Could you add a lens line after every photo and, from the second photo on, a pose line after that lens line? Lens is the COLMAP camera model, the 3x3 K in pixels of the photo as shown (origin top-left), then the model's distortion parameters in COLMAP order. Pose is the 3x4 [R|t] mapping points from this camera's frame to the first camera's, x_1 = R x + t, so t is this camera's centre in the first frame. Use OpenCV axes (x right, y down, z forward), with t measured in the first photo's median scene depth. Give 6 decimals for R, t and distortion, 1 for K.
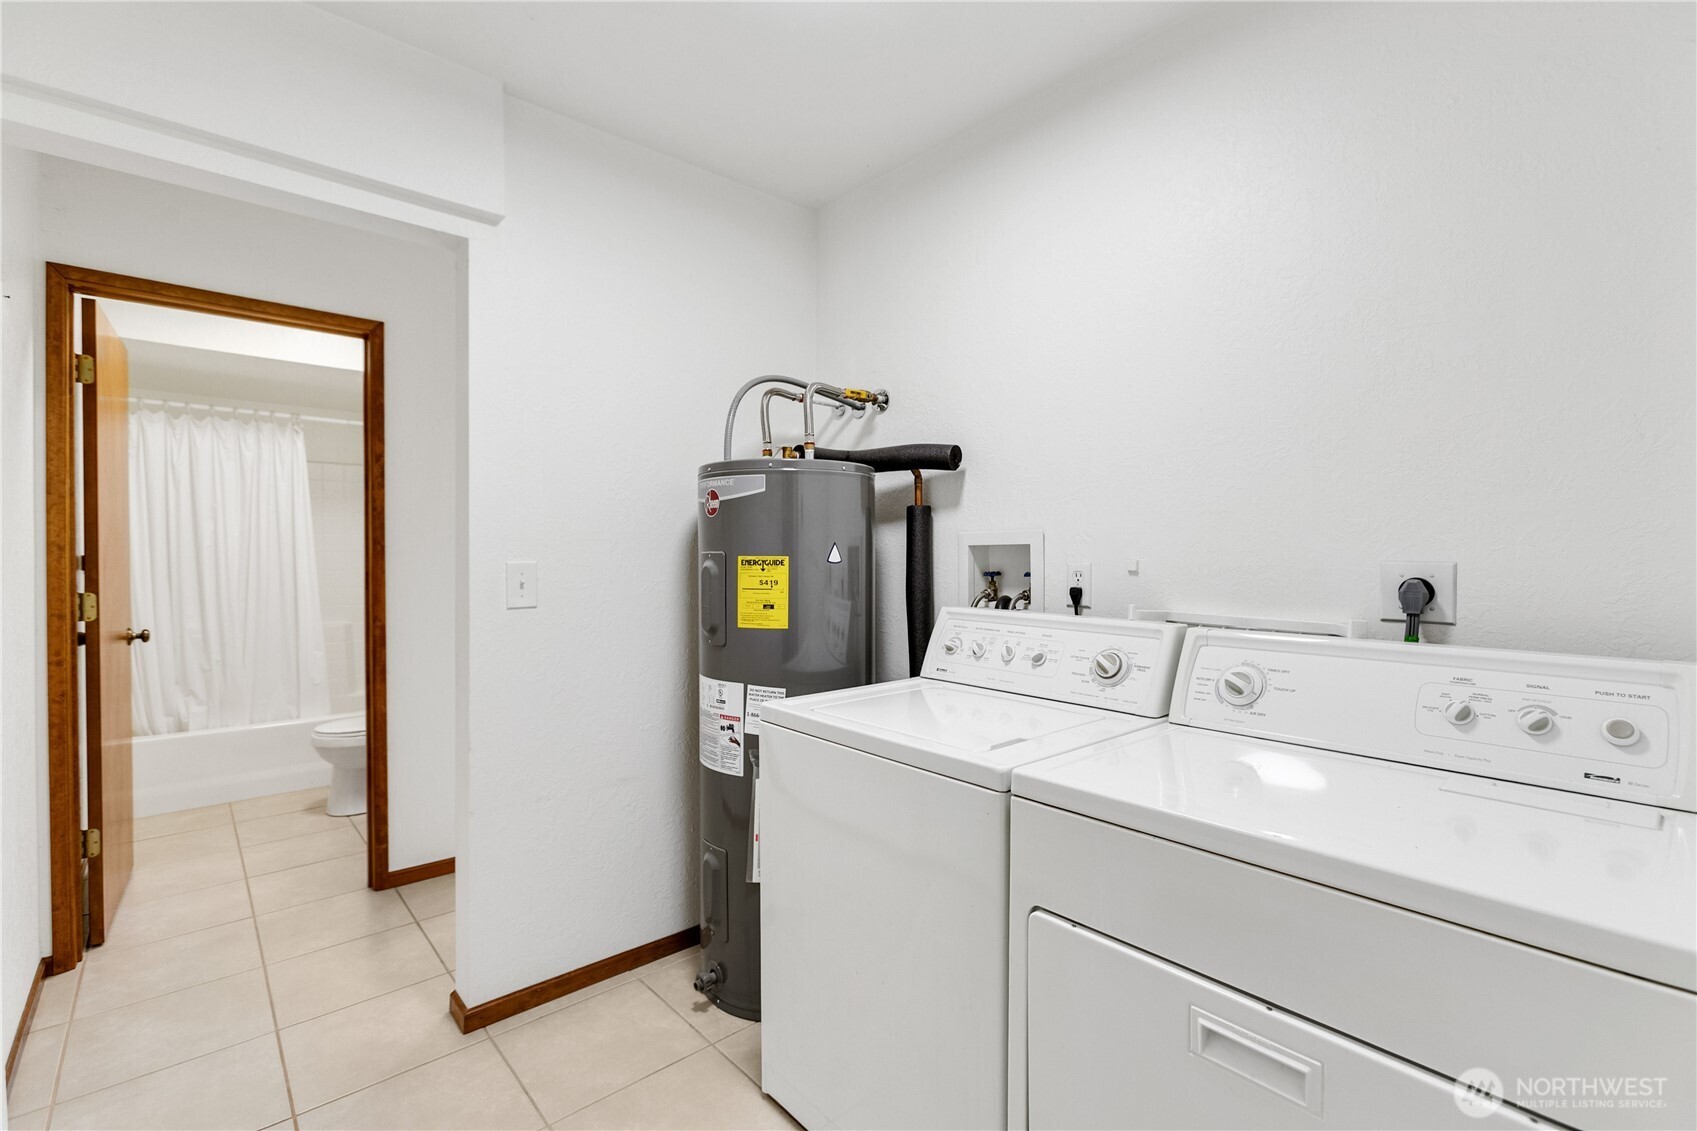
lens RADIAL K [[755.7, 0, 854.2], [0, 755.7, 562.0], [0, 0, 1]] dist [-0.004227, 0.000653]
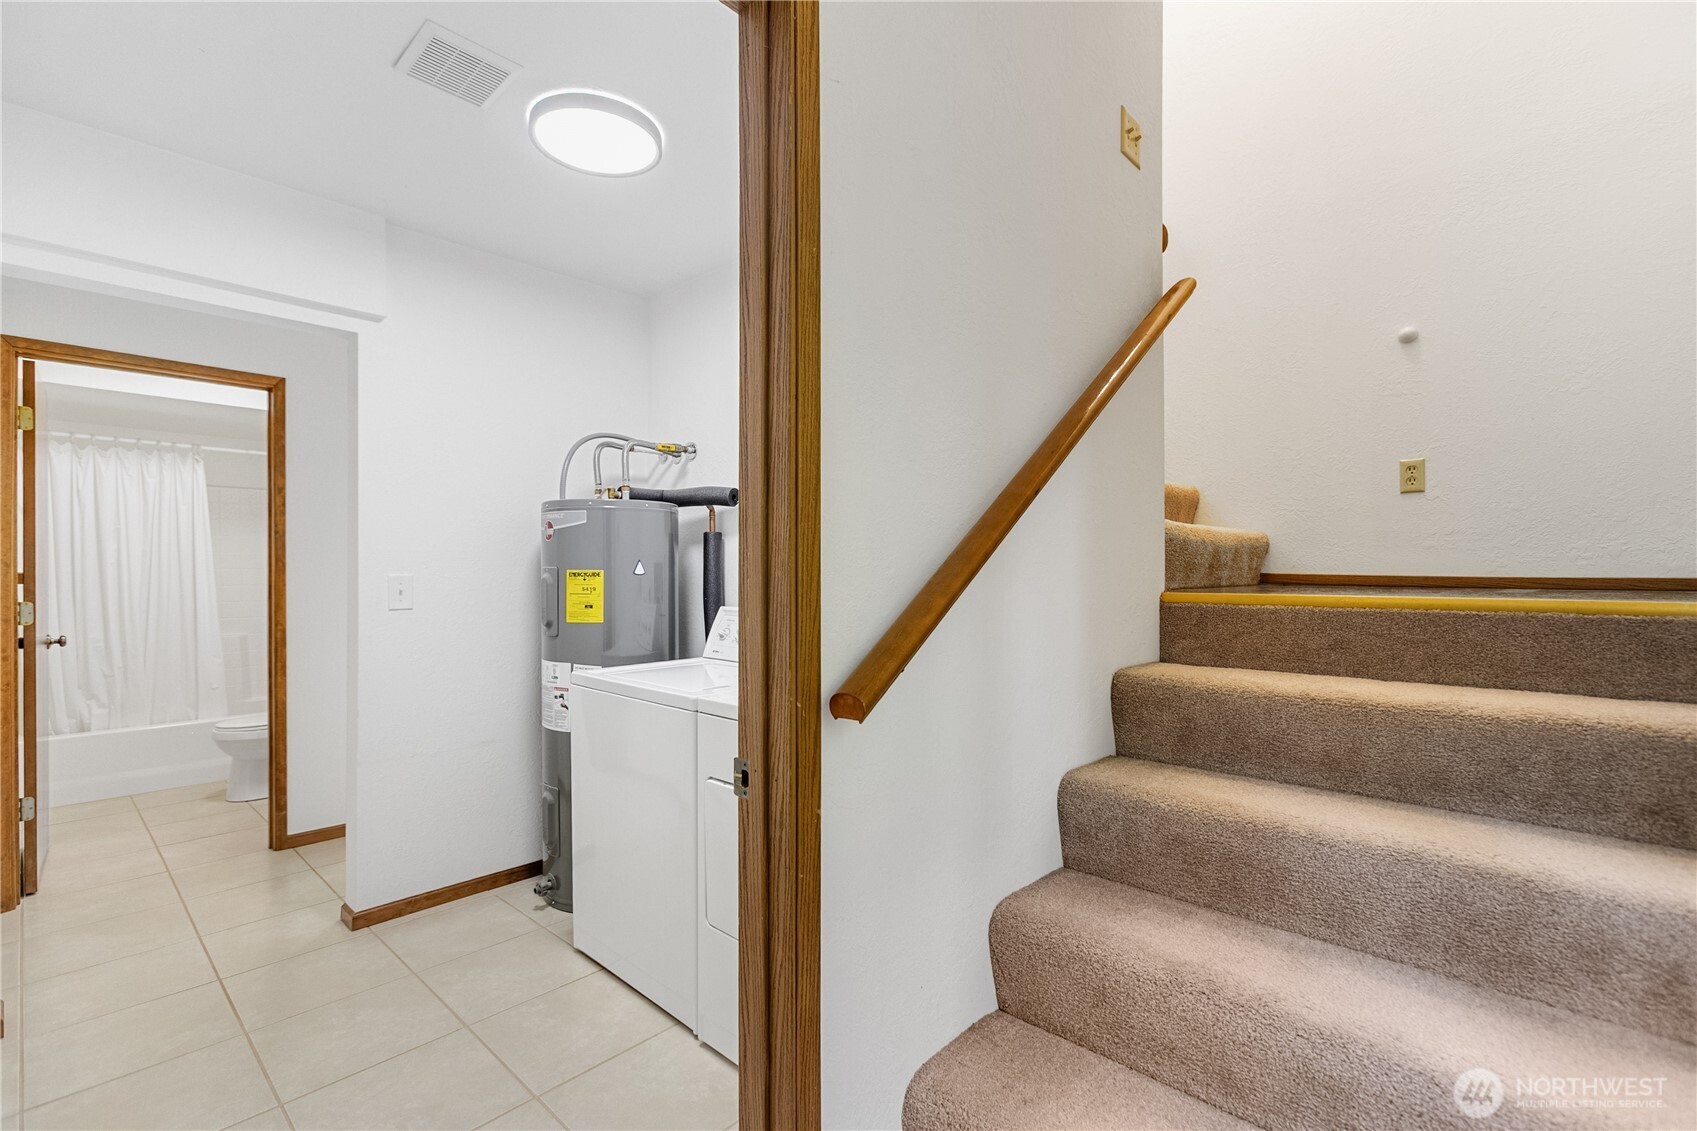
lens RADIAL K [[763.1, 0, 845.6], [0, 763.1, 570.1], [0, 0, 1]] dist [0.003462, 0.000605]
pose [[0.995989, -0.002604, 0.089443, 0.159181], [0.003622, 0.999930, -0.011222, 0.006935], [-0.089407, 0.011501, 0.995929, -0.296168]]
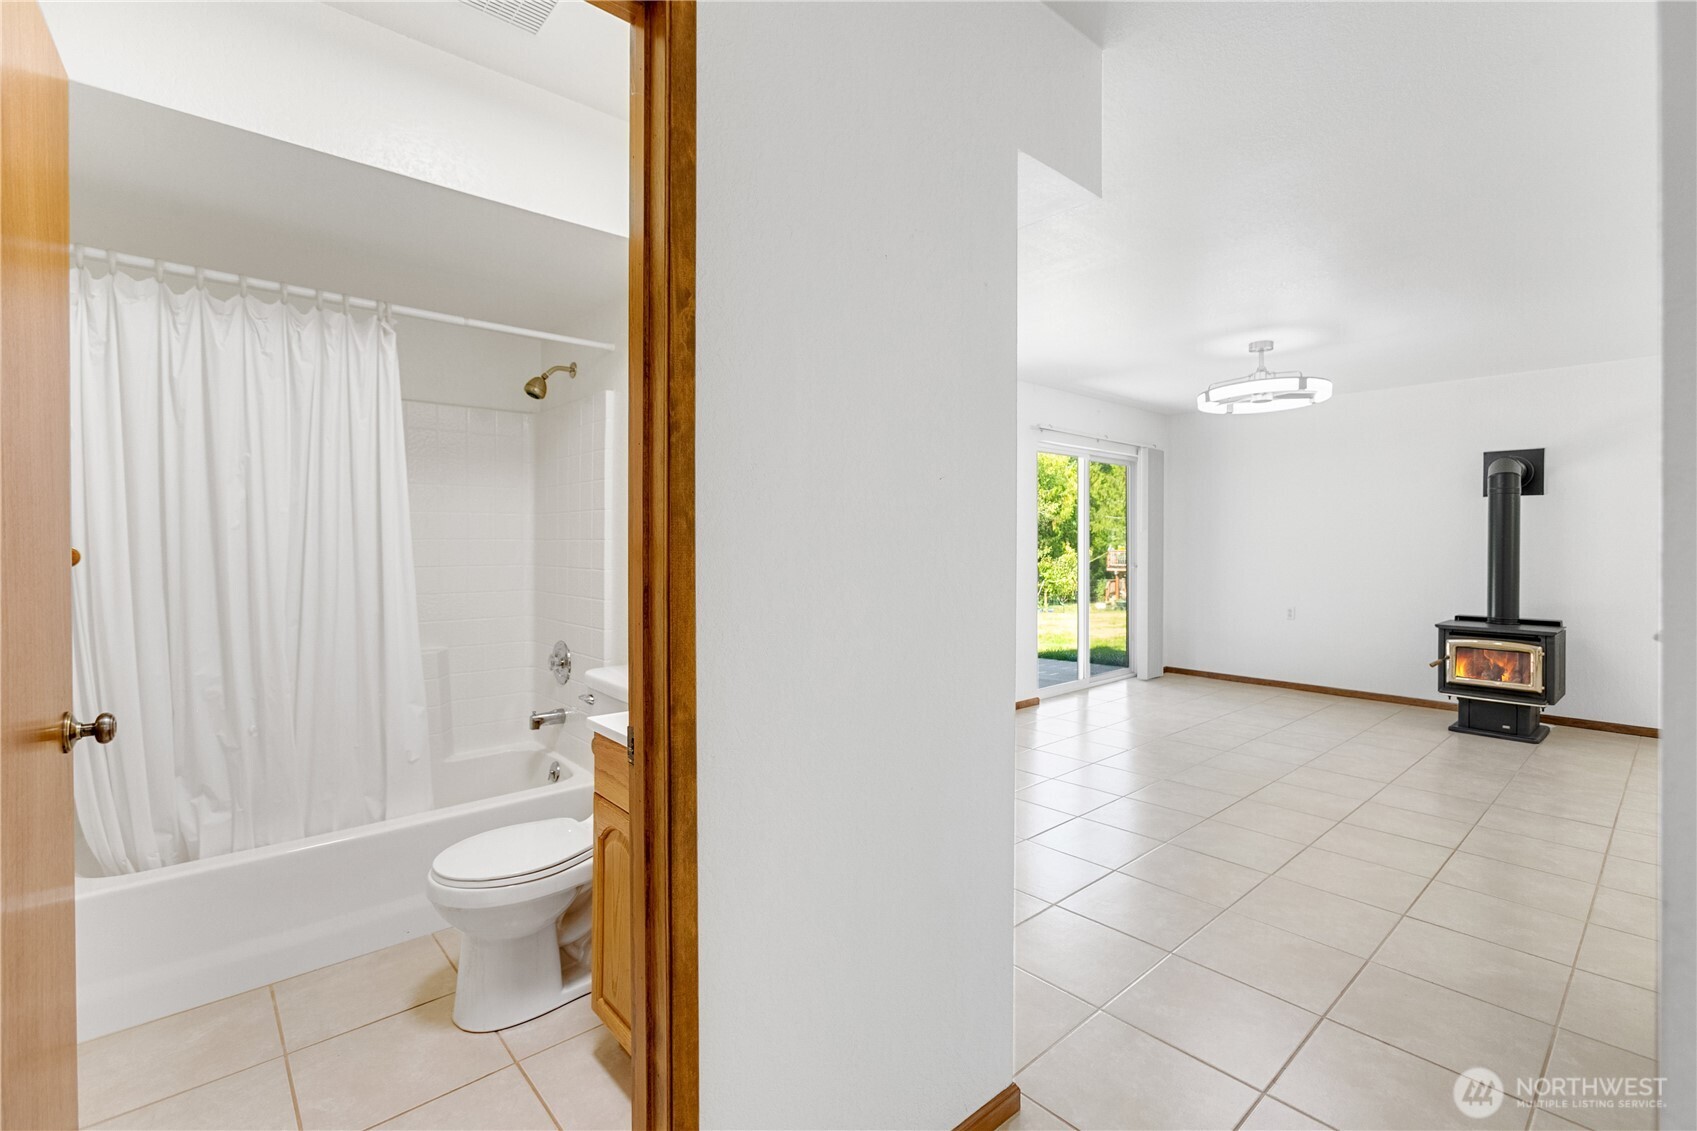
lens RADIAL K [[756.4, 0, 850.3], [0, 756.4, 553.6], [0, 0, 1]] dist [-0.001849, -0.000280]
pose [[0.999972, 0.002091, -0.007132, -0.538538], [-0.002101, 0.999997, -0.001473, -0.003128], [0.007128, 0.001488, 0.999973, 0.601568]]
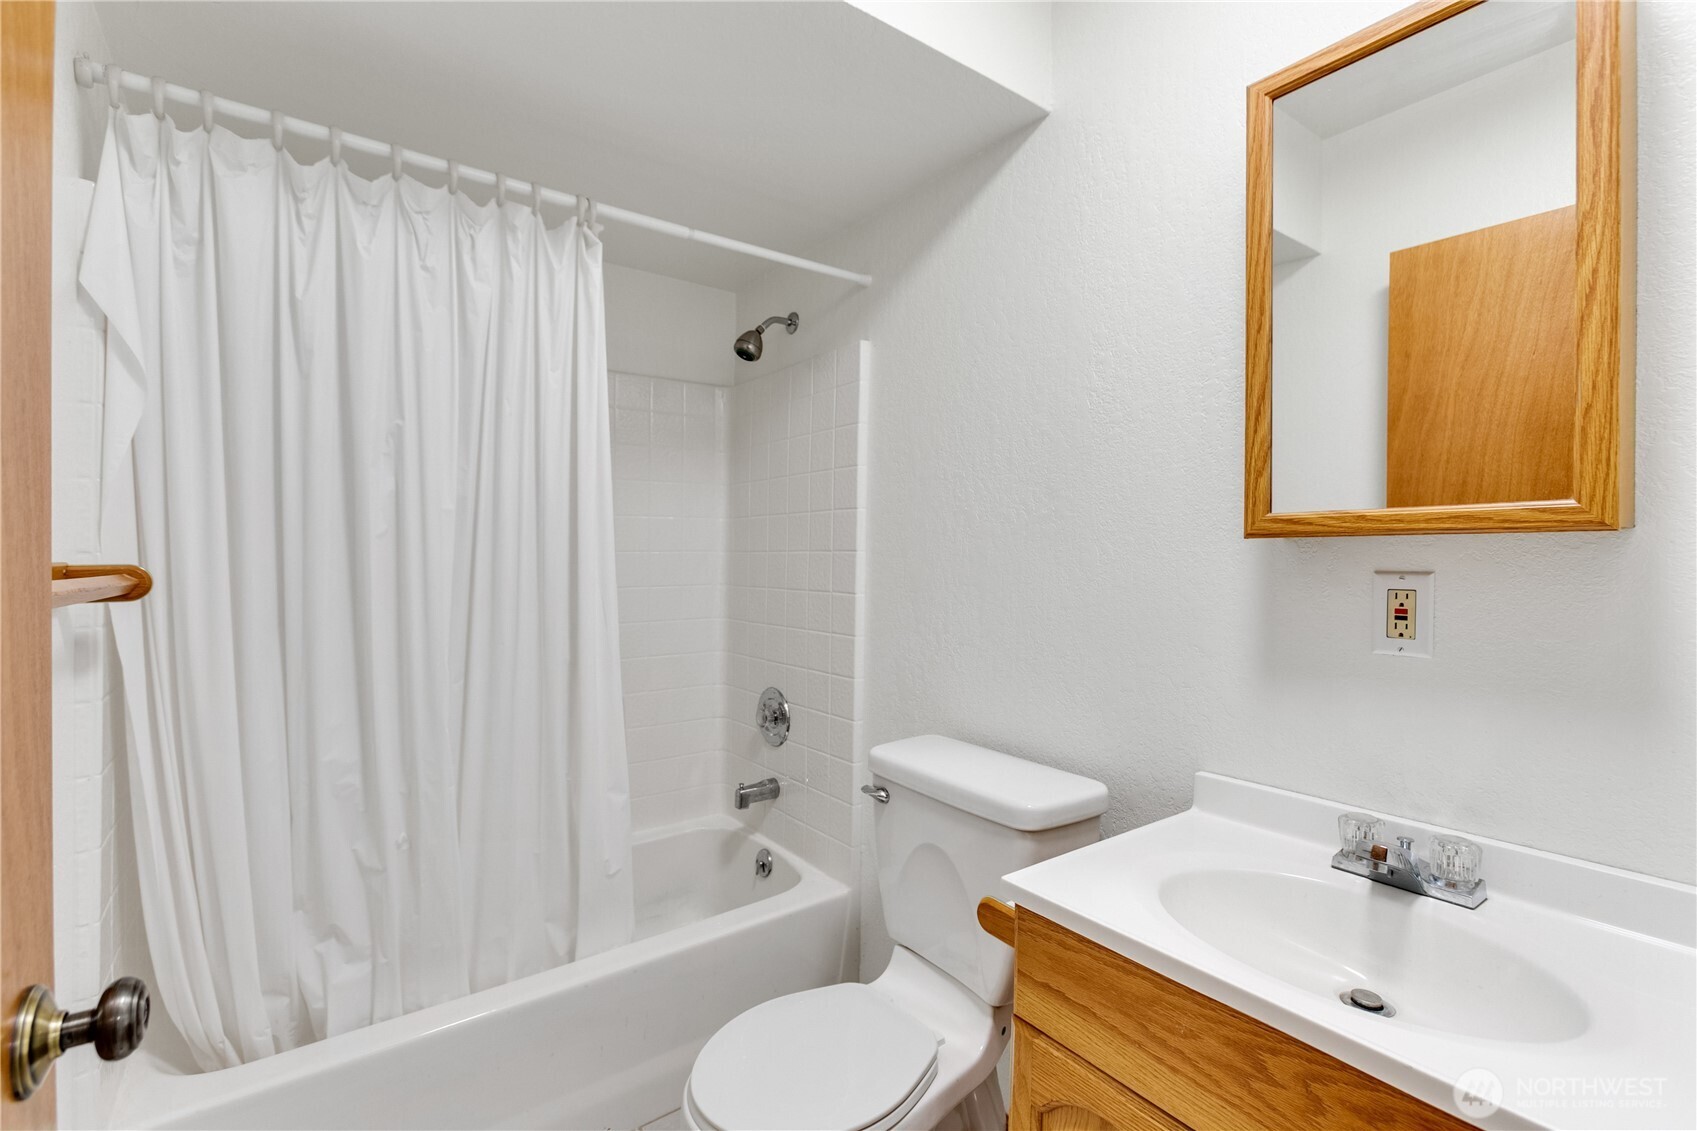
lens RADIAL K [[773.5, 0, 857.4], [0, 773.5, 556.2], [0, 0, 1]] dist [-0.015656, 0.007208]
pose [[0.993644, 0.002972, -0.112526, -0.793961], [-0.004260, 0.999928, -0.011206, -0.009971], [0.112484, 0.011614, 0.993586, 0.889406]]
